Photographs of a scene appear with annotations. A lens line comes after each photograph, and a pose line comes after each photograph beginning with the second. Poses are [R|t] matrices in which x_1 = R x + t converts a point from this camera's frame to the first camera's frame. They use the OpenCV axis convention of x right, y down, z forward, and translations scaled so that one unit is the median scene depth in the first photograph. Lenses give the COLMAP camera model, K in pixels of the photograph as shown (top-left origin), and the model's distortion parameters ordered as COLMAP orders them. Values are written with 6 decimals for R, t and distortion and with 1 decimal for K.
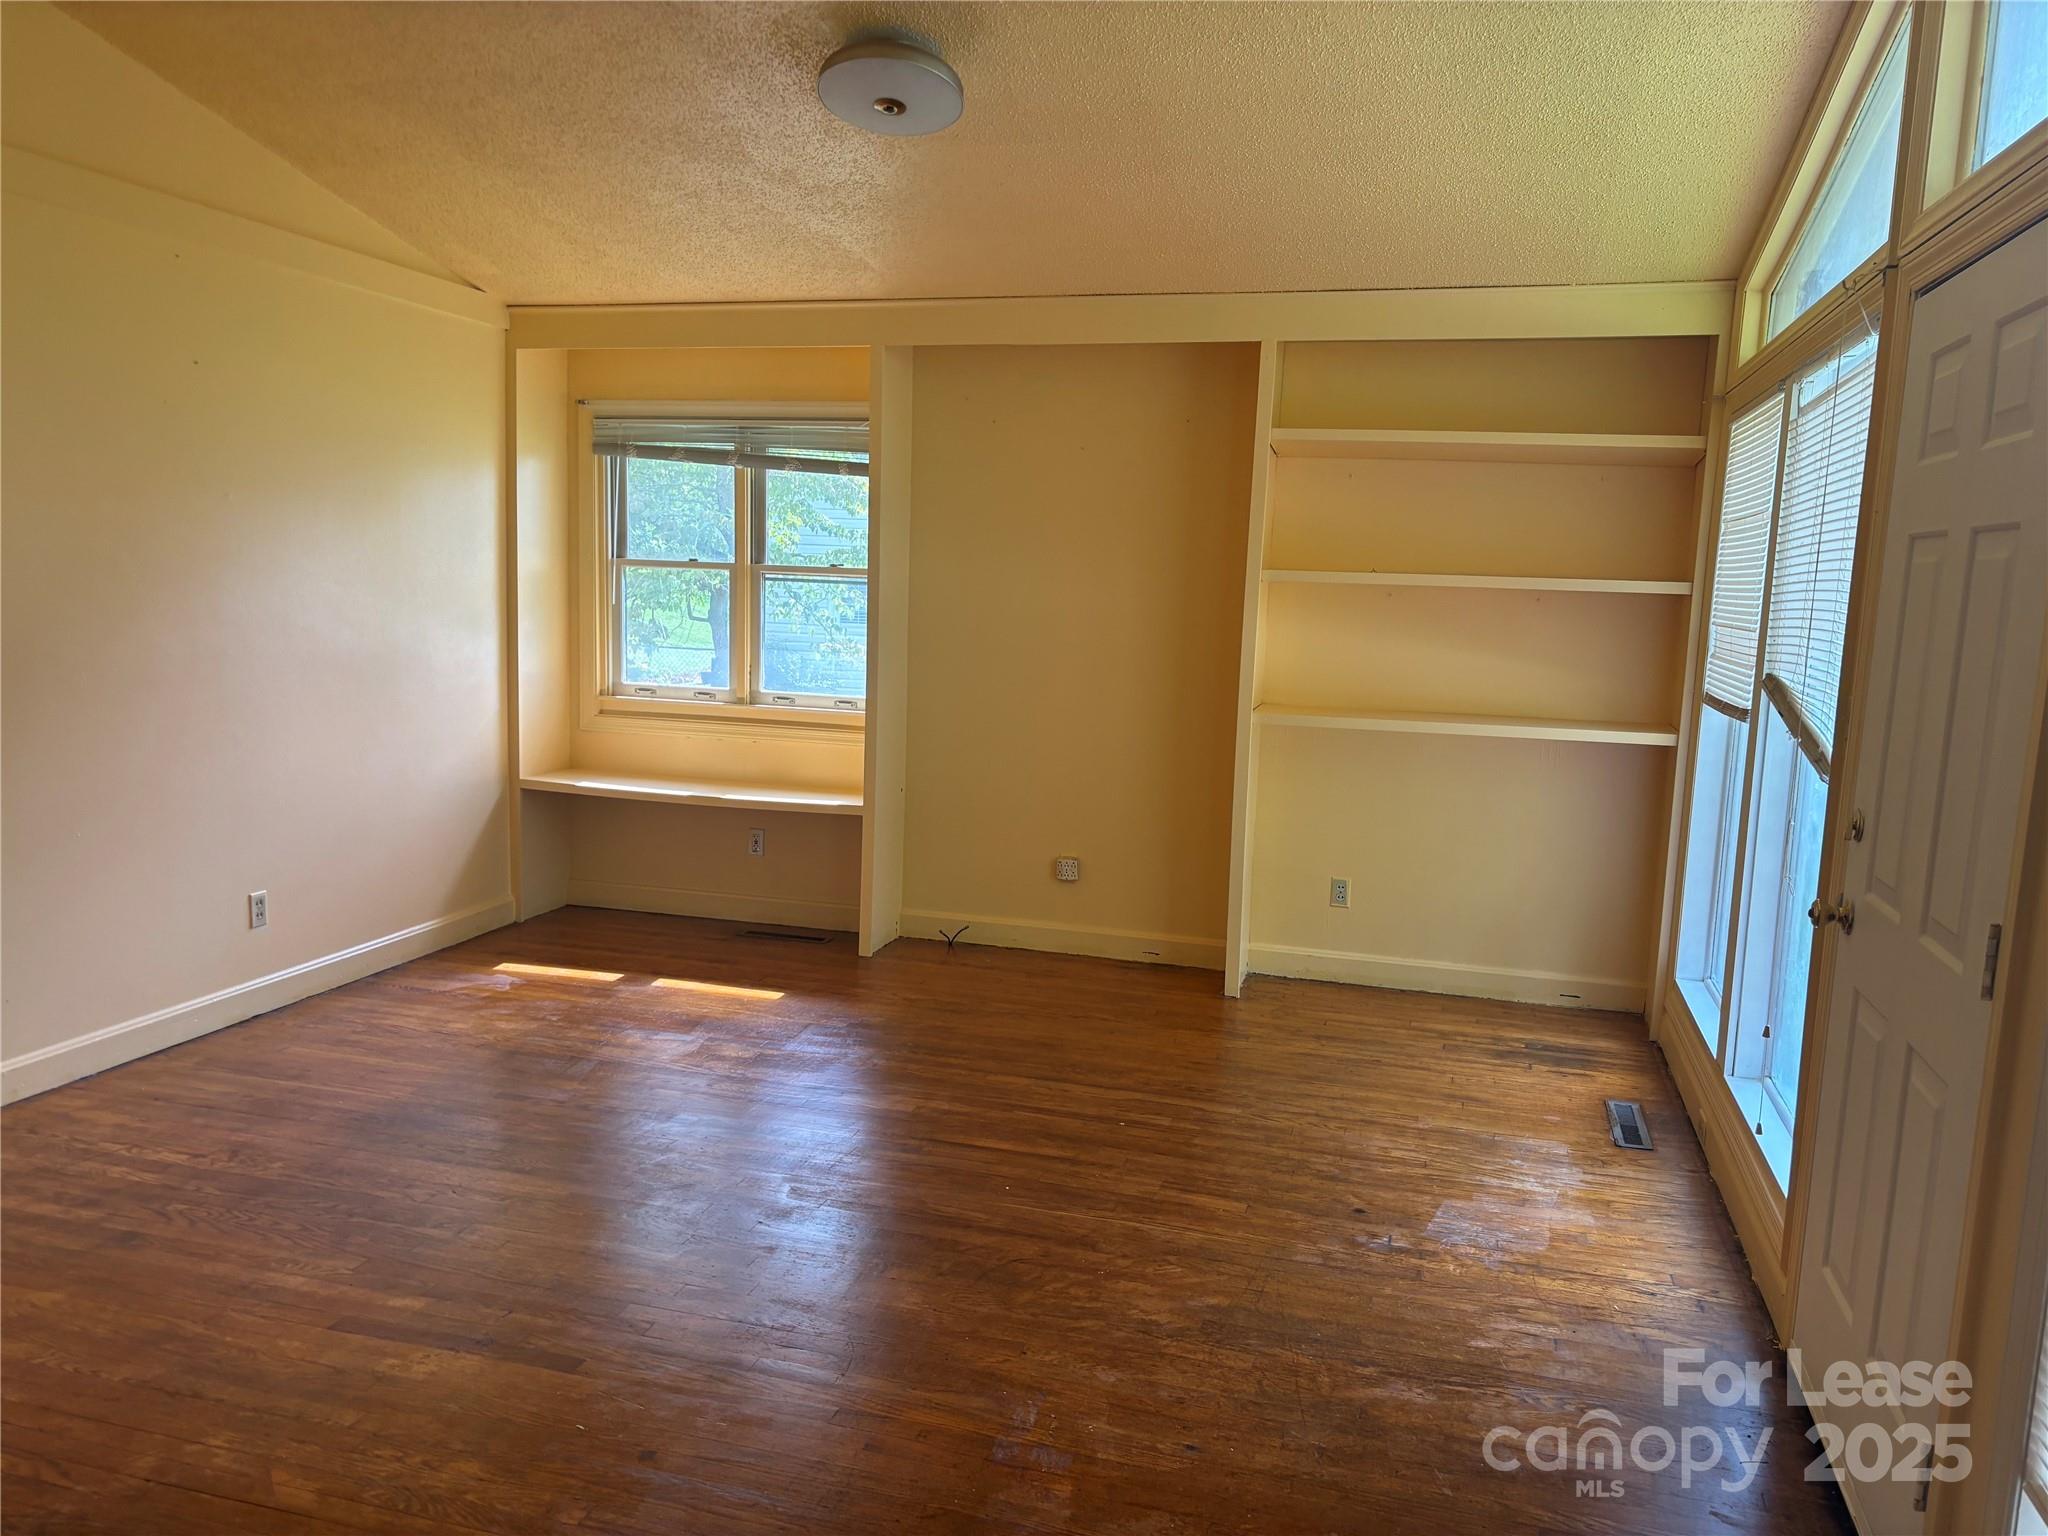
lens RADIAL K [[1500.0, 0, 1024.0], [0, 1500.0, 768.0], [0, 0, 1]] dist [-0.000505, -0.000058]
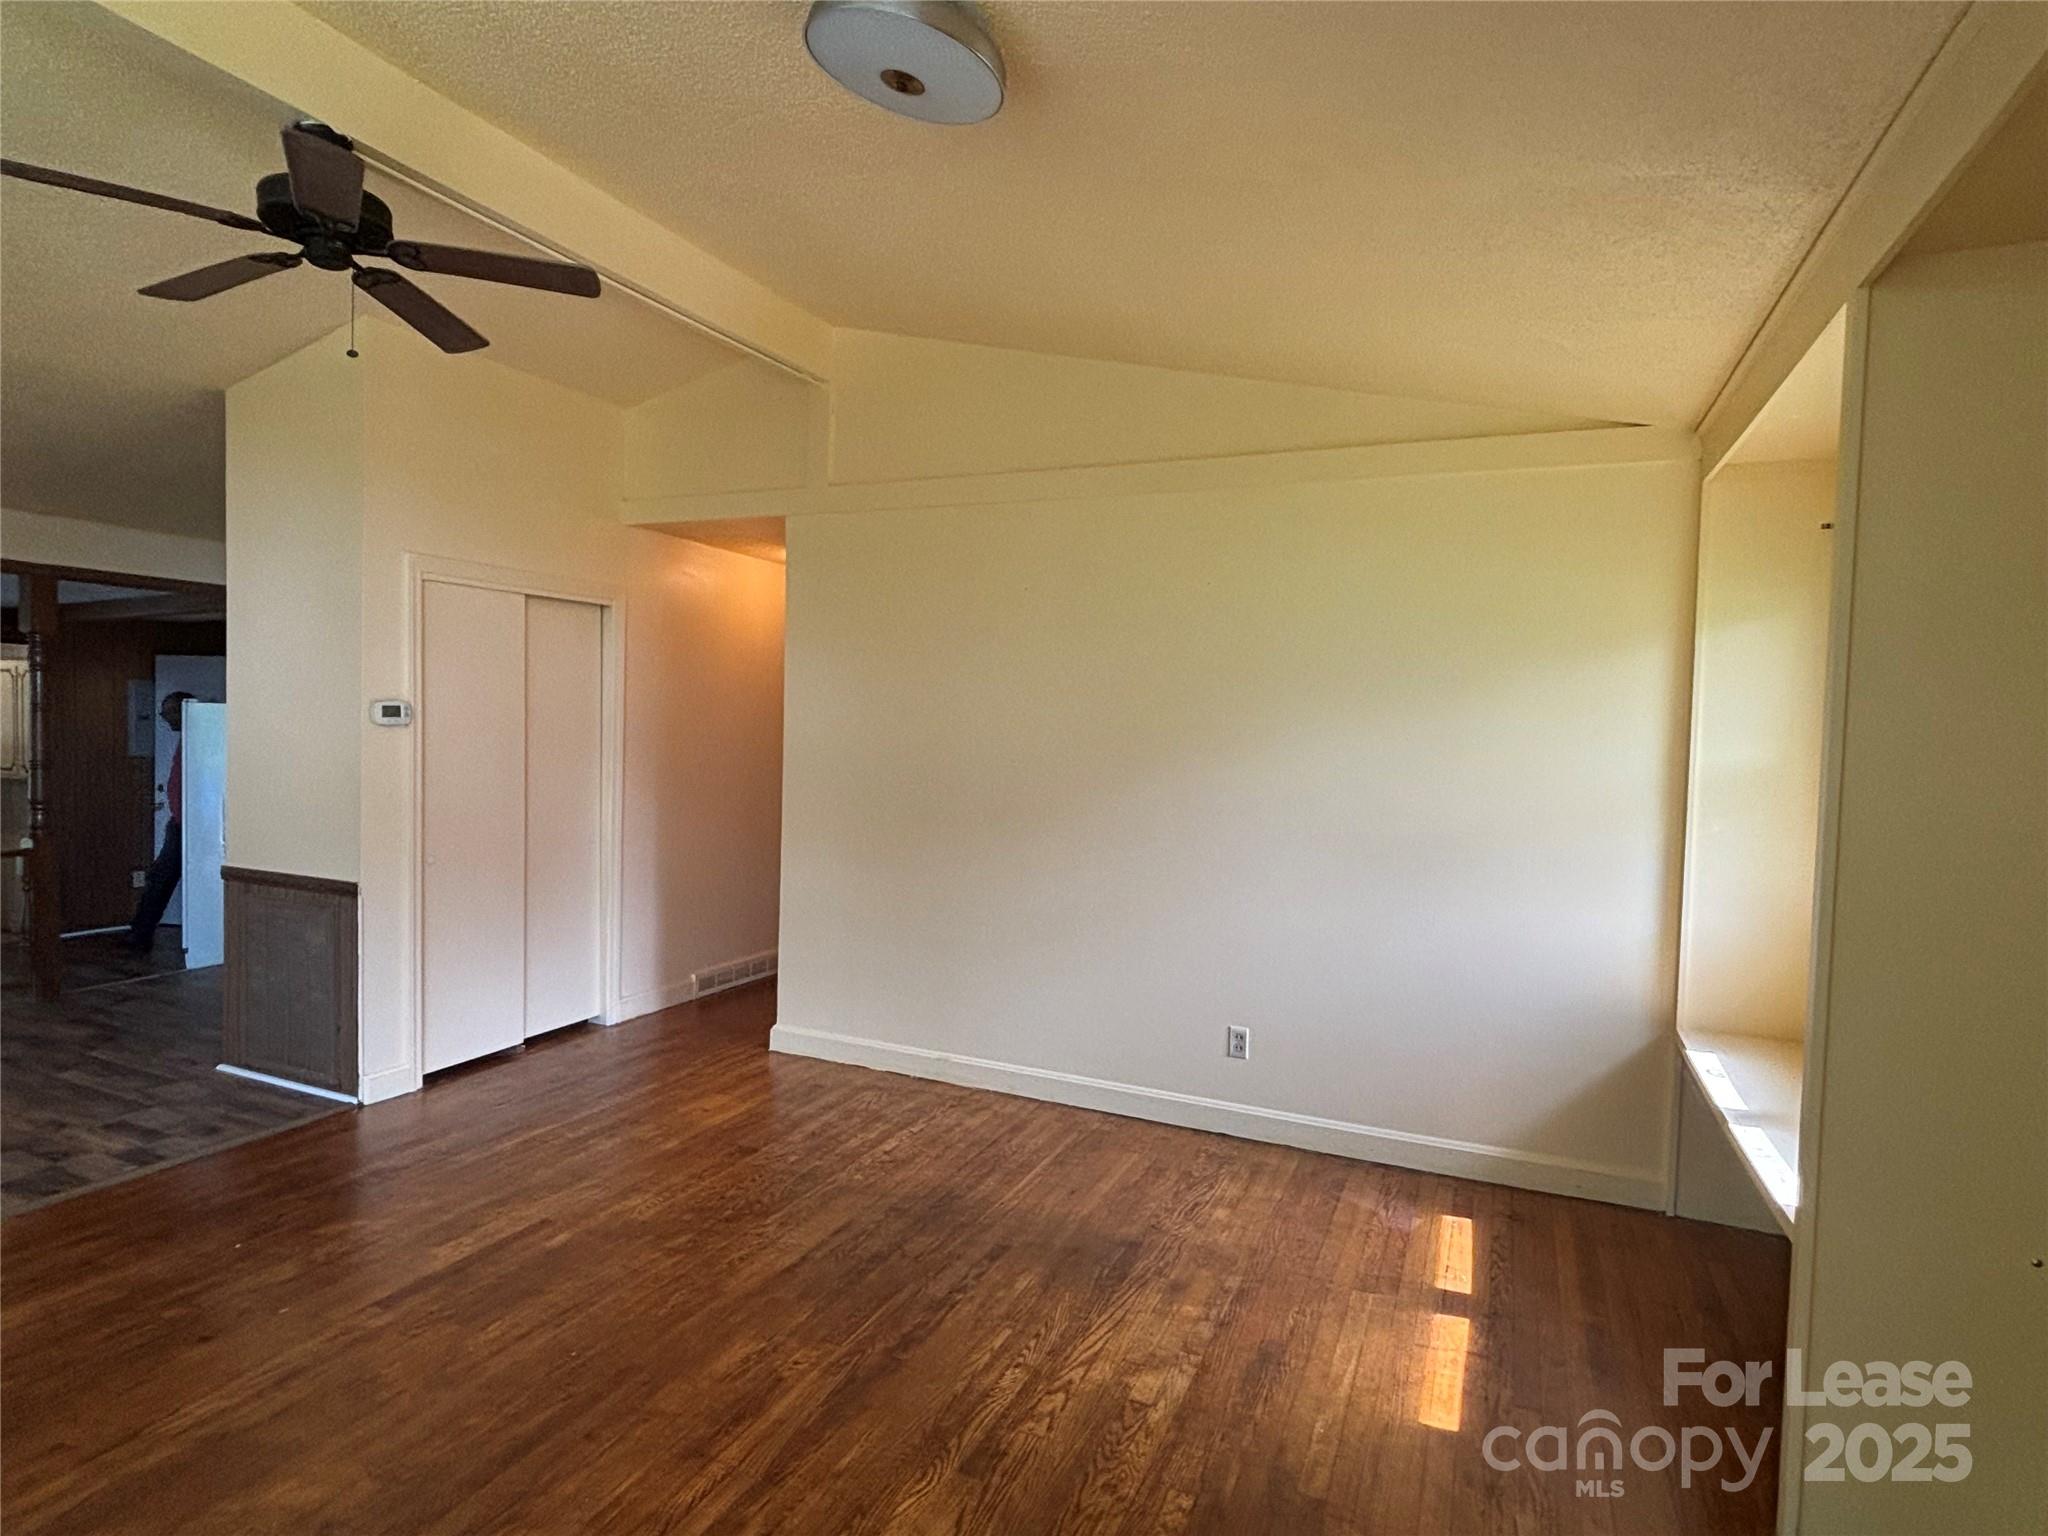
lens RADIAL K [[1085.3, 0, 1024.0], [0, 1085.3, 768.0], [0, 0, 1]] dist [-0.000101, -0.000171]
pose [[-0.132198, 0.009789, -0.991175, 0.328246], [-0.163467, 0.986045, 0.031541, -0.111742], [0.977651, 0.166194, -0.128753, 0.916848]]
